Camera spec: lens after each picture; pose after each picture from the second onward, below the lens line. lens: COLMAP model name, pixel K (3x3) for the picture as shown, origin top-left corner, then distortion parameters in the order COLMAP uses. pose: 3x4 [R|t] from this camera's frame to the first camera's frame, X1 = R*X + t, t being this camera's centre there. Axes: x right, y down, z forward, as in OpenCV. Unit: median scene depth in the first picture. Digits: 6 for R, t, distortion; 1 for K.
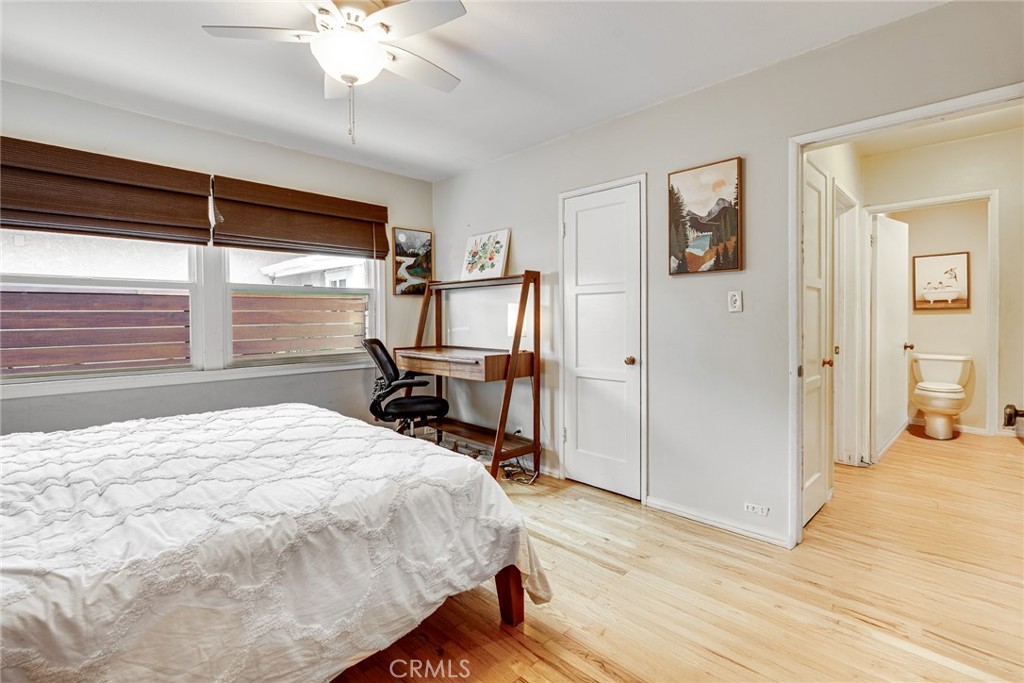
lens RADIAL K [[485.4, 0, 488.7], [0, 485.4, 322.6], [0, 0, 1]] dist [-0.003217, -0.001507]
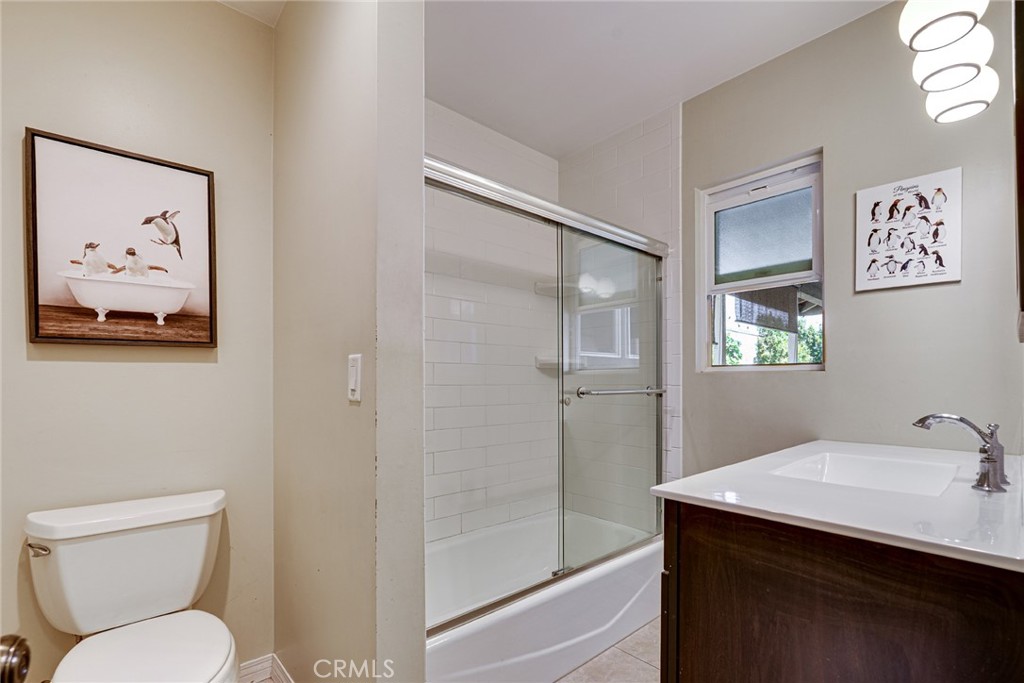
lens RADIAL K [[456.5, 0, 498.0], [0, 456.5, 383.4], [0, 0, 1]] dist [-0.005598, 0.000359]
pose [[0.050855, 0.000186, 0.998706, 1.341701], [0.009082, 0.999959, -0.000648, -0.003858], [-0.998665, 0.009103, 0.050851, 1.526827]]
